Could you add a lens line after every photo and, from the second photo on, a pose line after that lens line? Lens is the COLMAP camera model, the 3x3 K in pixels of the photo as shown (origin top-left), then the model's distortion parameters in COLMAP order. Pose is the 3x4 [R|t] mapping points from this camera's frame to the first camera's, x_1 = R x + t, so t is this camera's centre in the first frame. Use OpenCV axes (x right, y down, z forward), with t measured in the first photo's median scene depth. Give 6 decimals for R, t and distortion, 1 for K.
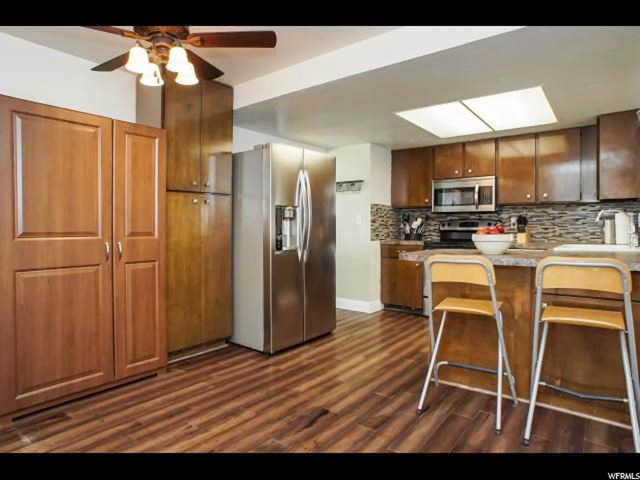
lens RADIAL K [[390.0, 0, 320.7], [0, 390.0, 235.1], [0, 0, 1]] dist [-0.045324, 0.023438]
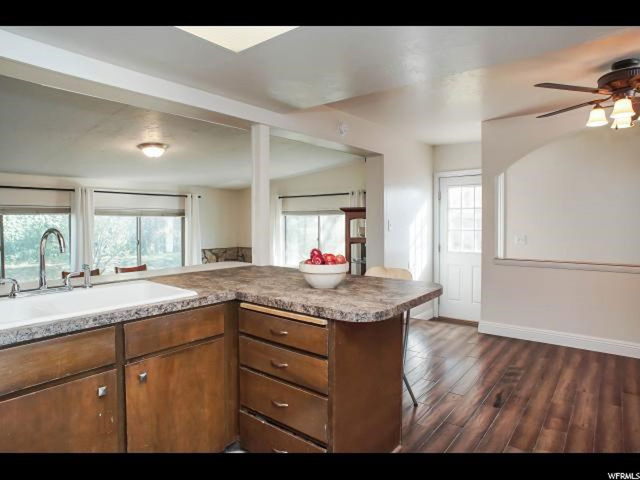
lens RADIAL K [[390.0, 0, 320.1], [0, 390.0, 237.8], [0, 0, 1]] dist [-0.045324, 0.023438]
pose [[-0.999902, 0.010354, 0.009469, 0.532033], [0.010845, 0.998517, 0.053356, -0.115258], [-0.008902, 0.053453, -0.998531, 2.156388]]
